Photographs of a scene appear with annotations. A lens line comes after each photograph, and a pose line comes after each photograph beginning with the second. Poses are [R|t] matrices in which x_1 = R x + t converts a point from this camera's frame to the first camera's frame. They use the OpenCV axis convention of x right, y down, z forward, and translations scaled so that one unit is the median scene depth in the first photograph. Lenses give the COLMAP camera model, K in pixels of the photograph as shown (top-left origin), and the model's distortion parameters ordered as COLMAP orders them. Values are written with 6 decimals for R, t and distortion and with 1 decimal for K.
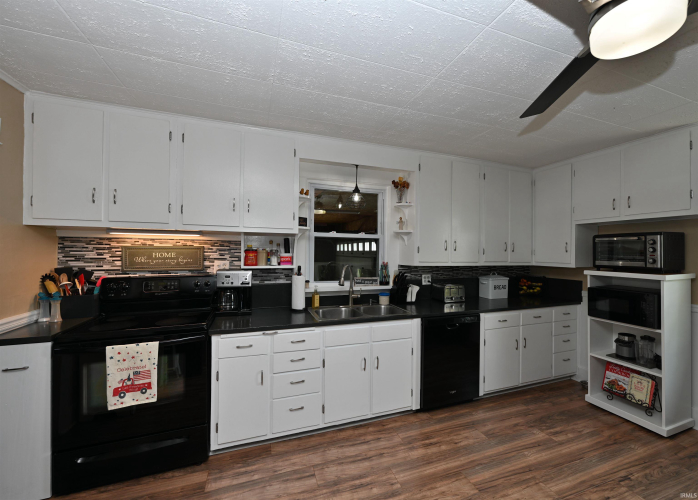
lens RADIAL K [[301.9, 0, 373.7], [0, 301.9, 251.9], [0, 0, 1]] dist [-0.001229, -0.000113]
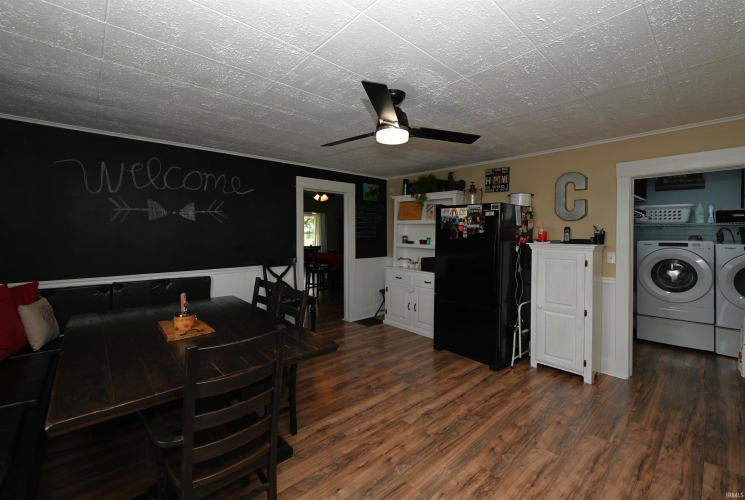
lens RADIAL K [[307.5, 0, 369.9], [0, 307.5, 234.0], [0, 0, 1]] dist [-0.000459, -0.000047]
pose [[-0.939344, -0.011518, -0.342784, 0.624624], [-0.012072, 0.999927, -0.000517, -0.001925], [0.342765, 0.003653, -0.939414, 1.064320]]
